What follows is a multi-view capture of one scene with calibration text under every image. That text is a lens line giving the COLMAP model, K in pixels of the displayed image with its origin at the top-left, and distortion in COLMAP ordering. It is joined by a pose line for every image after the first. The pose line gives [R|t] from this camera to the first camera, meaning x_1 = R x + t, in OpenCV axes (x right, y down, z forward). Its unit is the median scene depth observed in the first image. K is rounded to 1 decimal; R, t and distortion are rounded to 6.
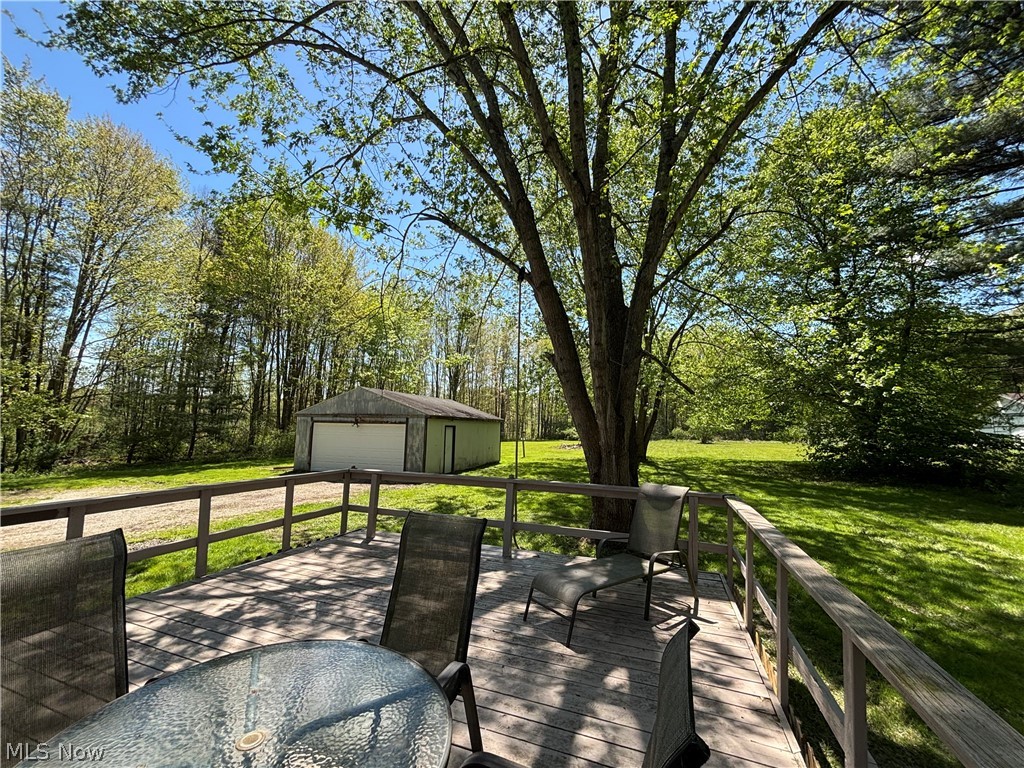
lens RADIAL K [[408.6, 0, 520.3], [0, 408.6, 386.0], [0, 0, 1]] dist [-0.012483, -0.000336]
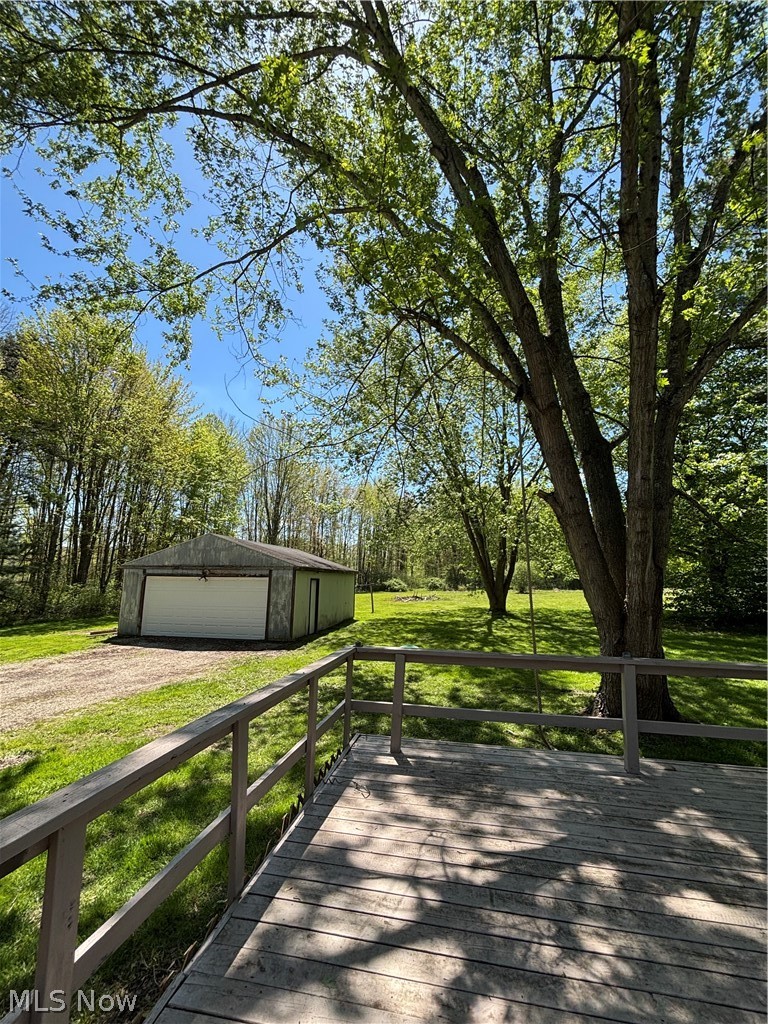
lens RADIAL K [[408.6, 0, 382.7], [0, 408.6, 507.4], [0, 0, 1]] dist [-0.012483, -0.000336]
pose [[0.987372, 0.020163, 0.157131, -0.168602], [-0.009011, 0.997410, -0.071366, 0.005370], [-0.158162, 0.069049, 0.984996, 0.102856]]
